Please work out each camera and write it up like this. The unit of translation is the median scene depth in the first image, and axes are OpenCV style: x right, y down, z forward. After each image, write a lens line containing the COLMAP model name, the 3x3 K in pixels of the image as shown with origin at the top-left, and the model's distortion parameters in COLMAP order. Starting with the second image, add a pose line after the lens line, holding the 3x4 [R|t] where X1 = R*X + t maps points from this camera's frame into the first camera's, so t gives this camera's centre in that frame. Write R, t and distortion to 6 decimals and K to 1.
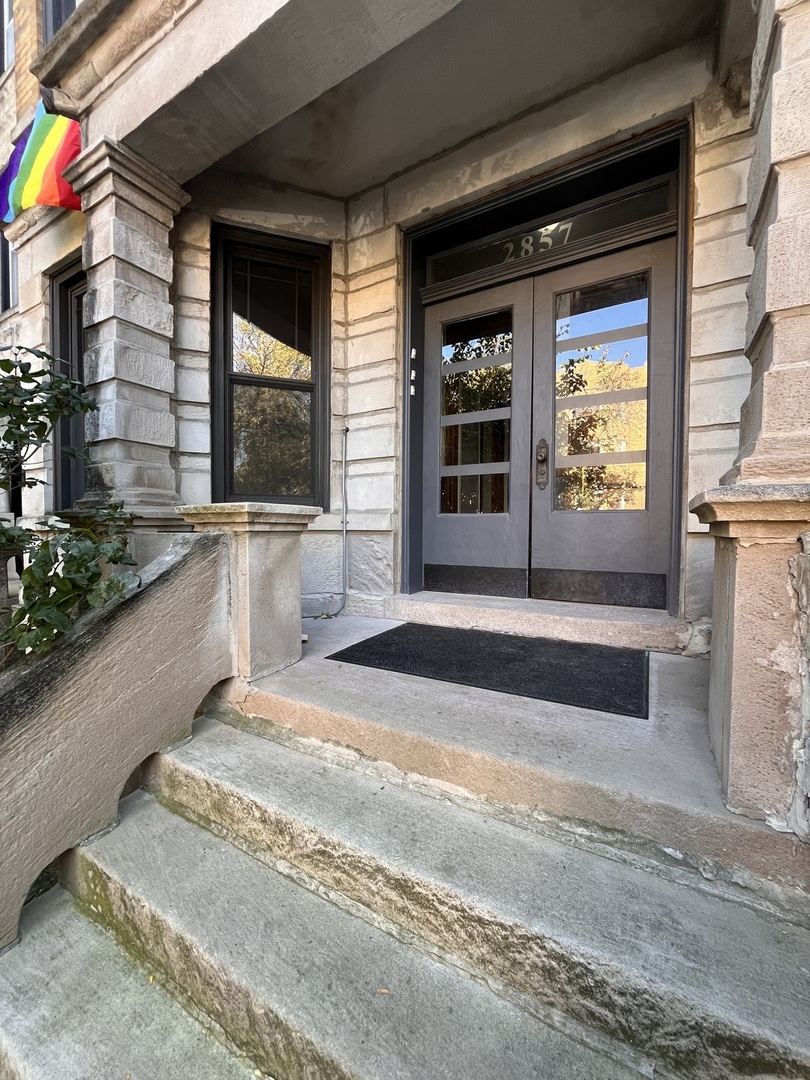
lens RADIAL K [[437.6, 0, 406.7], [0, 437.6, 538.1], [0, 0, 1]] dist [-0.000062, 0.000003]
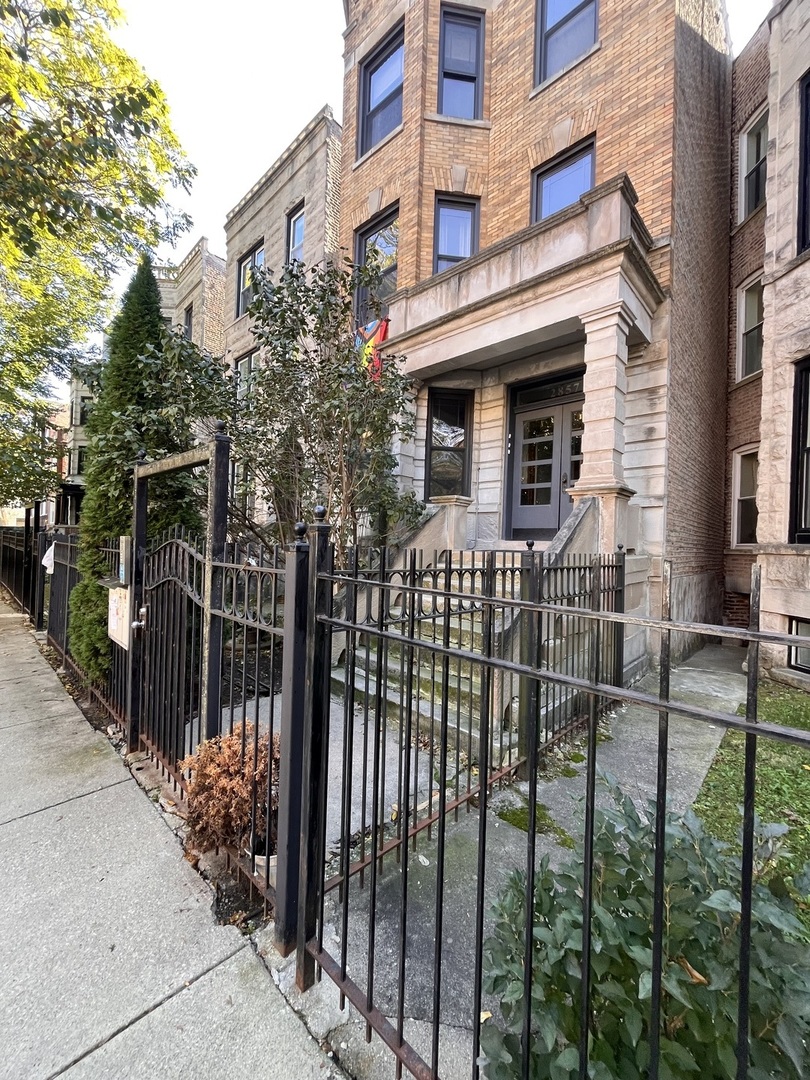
lens RADIAL K [[437.6, 0, 399.0], [0, 437.6, 540.4], [0, 0, 1]] dist [-0.000062, 0.000003]
pose [[0.972844, 0.027113, -0.229868, -0.008464], [-0.036426, 0.998674, -0.036367, 0.237568], [0.228577, 0.043753, 0.972542, -1.369916]]
